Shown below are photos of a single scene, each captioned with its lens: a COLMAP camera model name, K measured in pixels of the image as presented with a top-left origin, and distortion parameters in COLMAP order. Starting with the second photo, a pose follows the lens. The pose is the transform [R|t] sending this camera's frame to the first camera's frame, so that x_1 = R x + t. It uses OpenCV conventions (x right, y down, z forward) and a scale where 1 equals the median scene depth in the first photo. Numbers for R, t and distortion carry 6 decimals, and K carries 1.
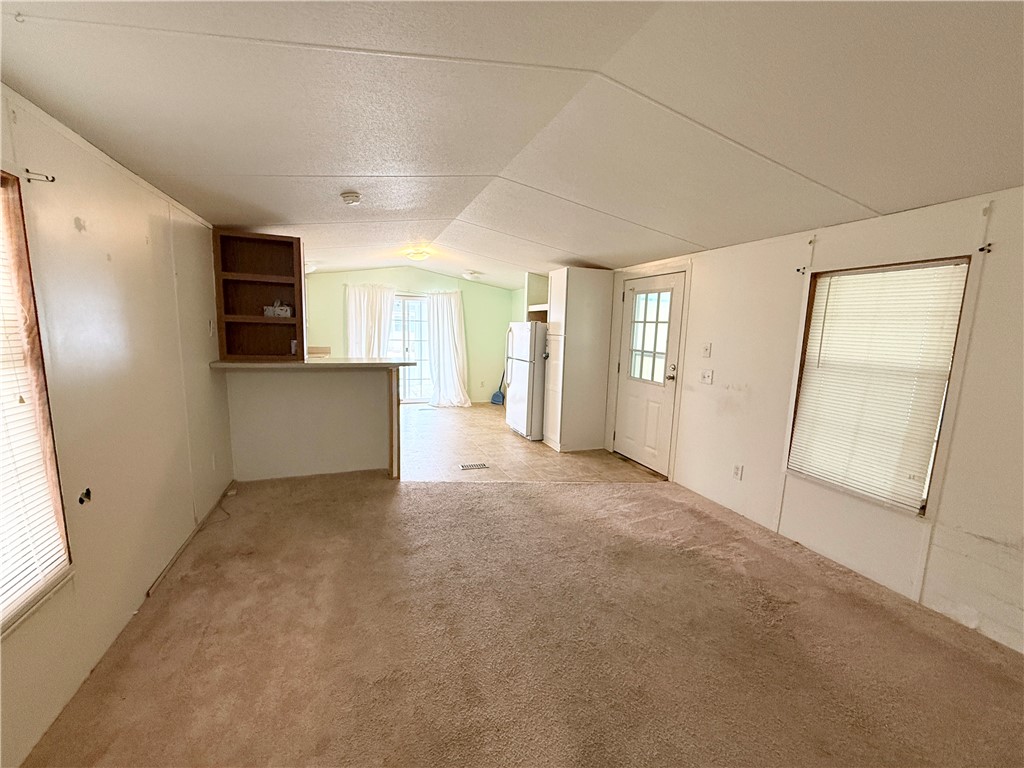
lens RADIAL K [[408.9, 0, 512.0], [0, 408.9, 384.0], [0, 0, 1]] dist [0.001453, -0.000325]
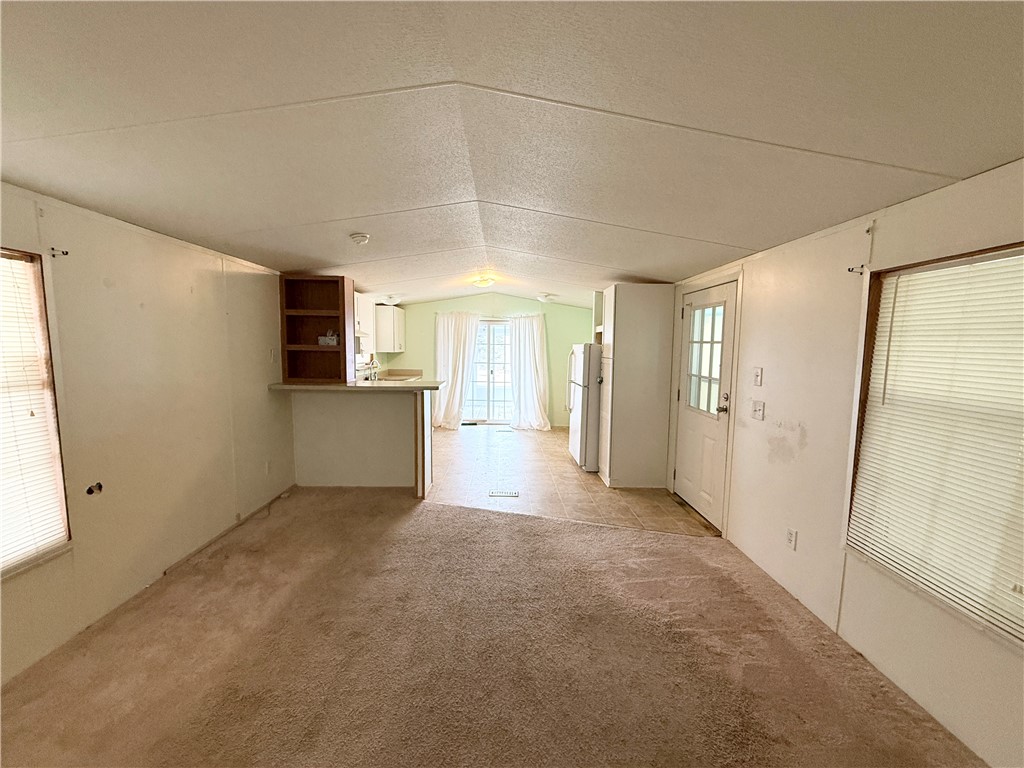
lens RADIAL K [[408.9, 0, 512.0], [0, 408.9, 384.0], [0, 0, 1]] dist [0.001453, -0.000325]
pose [[0.940927, 0.013312, -0.338347, 0.291538], [-0.030300, 0.998528, -0.044977, -0.018396], [0.337250, 0.052572, 0.939946, 0.093135]]
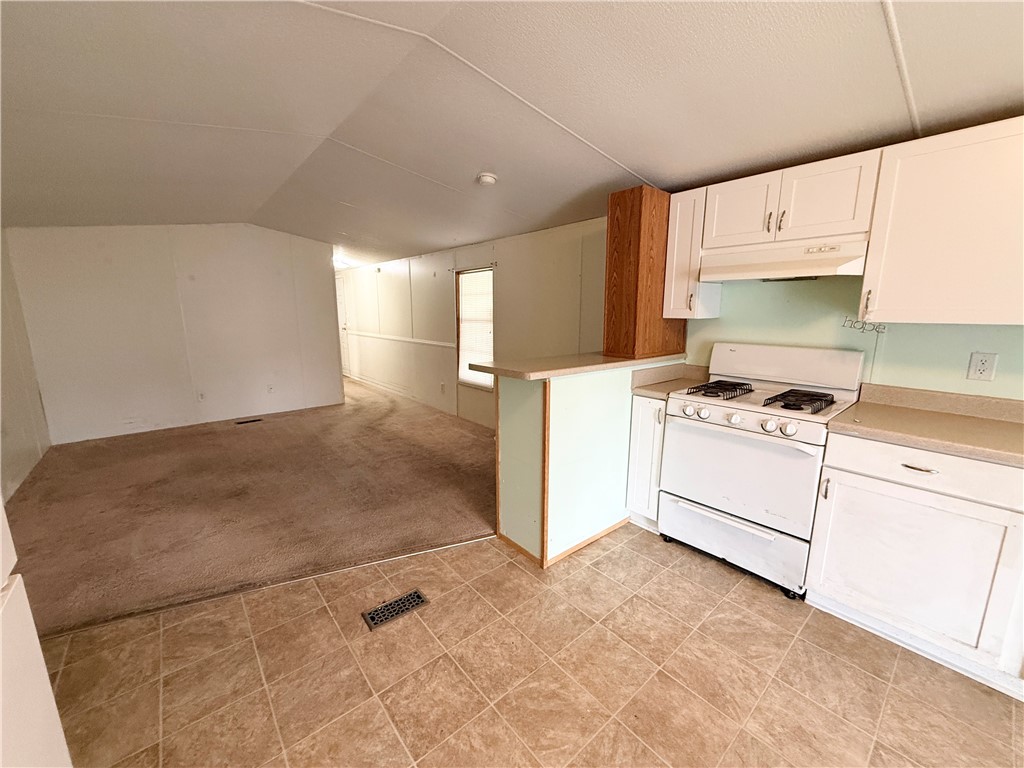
lens RADIAL K [[408.9, 0, 512.0], [0, 408.9, 384.0], [0, 0, 1]] dist [0.001453, -0.000325]
pose [[-0.945199, 0.027195, -0.325361, -0.085447], [-0.074503, 0.952268, 0.296031, -0.219994], [0.317881, 0.304049, -0.898057, 1.612146]]
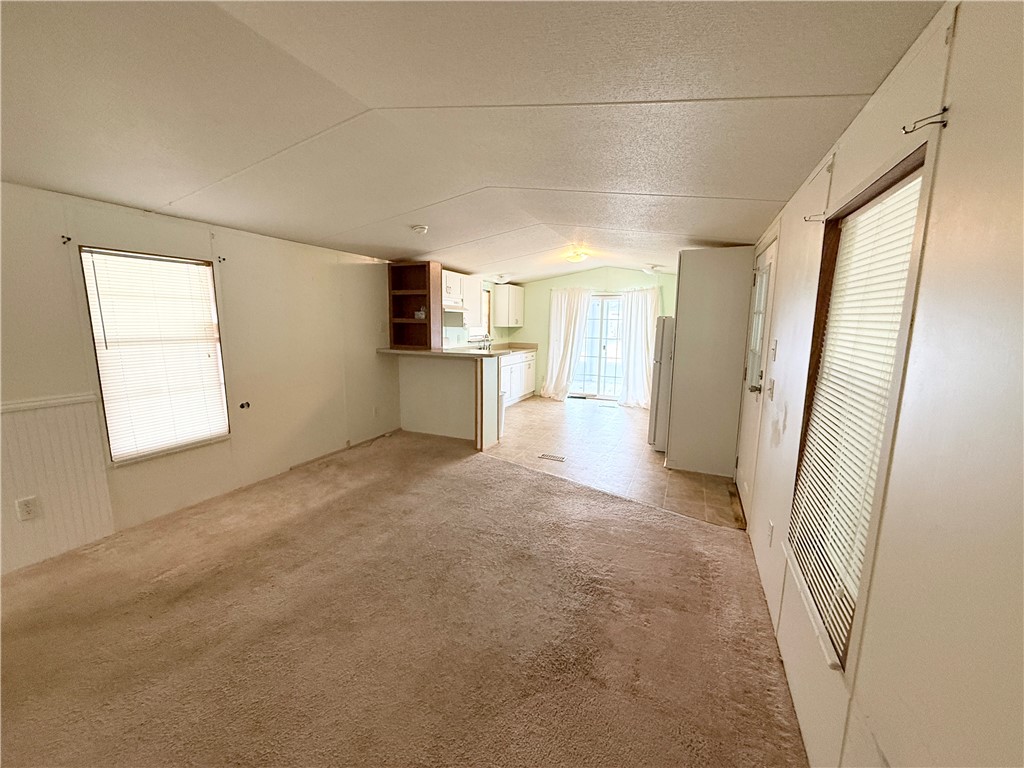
lens RADIAL K [[408.9, 0, 512.0], [0, 408.9, 384.0], [0, 0, 1]] dist [0.001453, -0.000325]
pose [[0.710203, 0.085082, -0.698837, 0.637343], [-0.087093, 0.995663, 0.032711, -0.011367], [0.698589, 0.037633, 0.714533, 0.203570]]
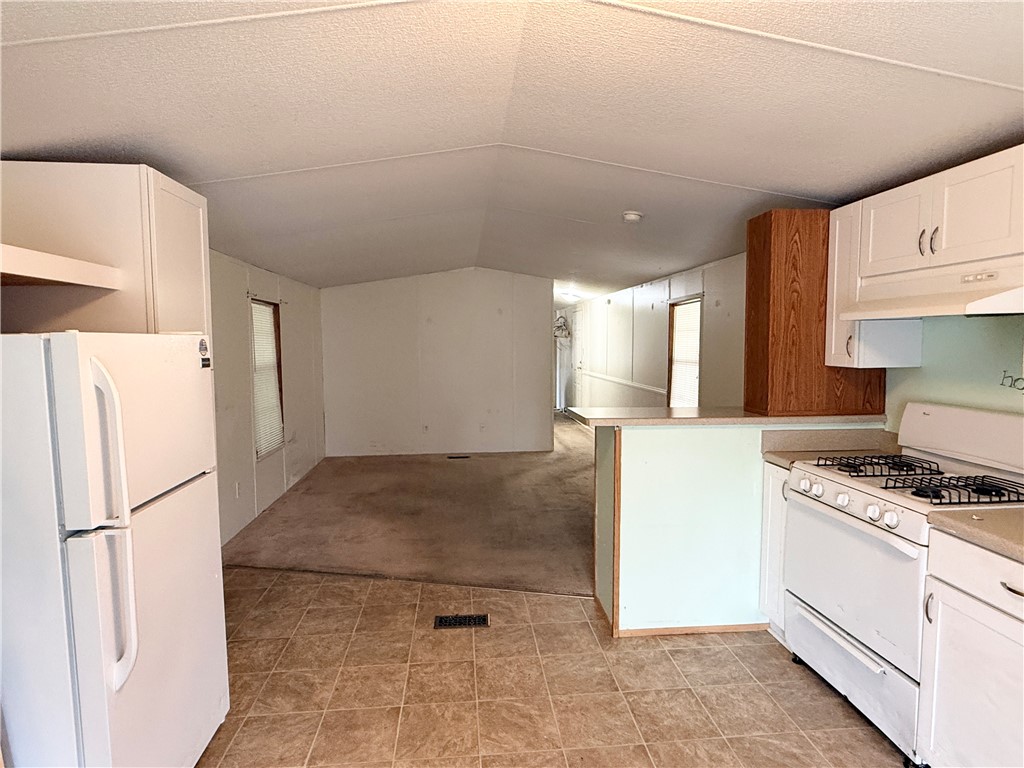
lens RADIAL K [[569.7, 0, 512.0], [0, 569.7, 384.0], [0, 0, 1]] dist [0.001102, -0.000460]
pose [[-0.961510, -0.046783, 0.270758, -0.390290], [0.012561, 0.976885, 0.213396, -0.284229], [-0.274483, 0.208583, -0.938697, 1.861407]]
